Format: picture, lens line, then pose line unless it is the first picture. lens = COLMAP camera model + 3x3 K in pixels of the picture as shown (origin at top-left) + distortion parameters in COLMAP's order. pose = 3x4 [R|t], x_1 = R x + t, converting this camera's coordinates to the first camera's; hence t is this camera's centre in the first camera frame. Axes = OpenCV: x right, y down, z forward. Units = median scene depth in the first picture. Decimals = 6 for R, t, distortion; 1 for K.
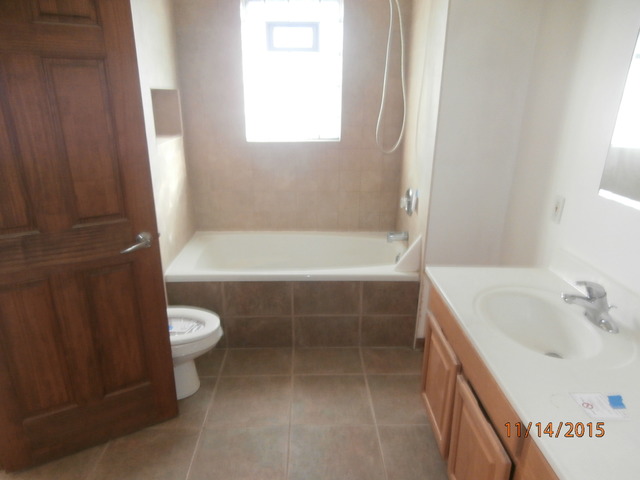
lens RADIAL K [[443.8, 0, 317.4], [0, 443.8, 252.8], [0, 0, 1]] dist [0.003544, -0.048474]
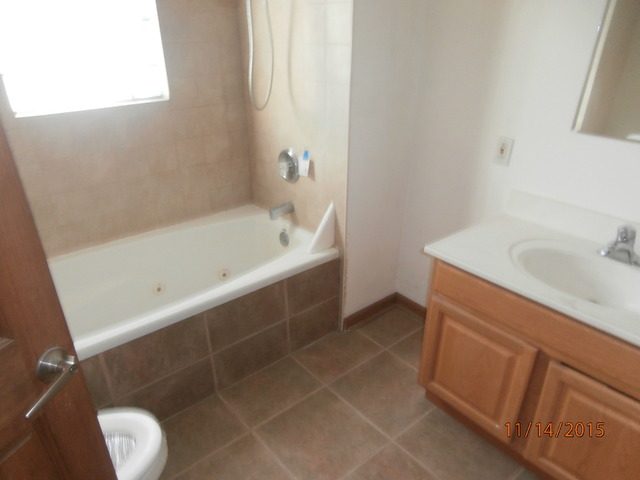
lens RADIAL K [[443.8, 0, 317.4], [0, 443.8, 252.8], [0, 0, 1]] dist [0.003544, -0.048474]
pose [[0.785939, -0.297572, 0.541988, -0.262239], [0.224702, 0.954100, 0.197995, -0.121853], [-0.576028, -0.033826, 0.816729, 0.313713]]
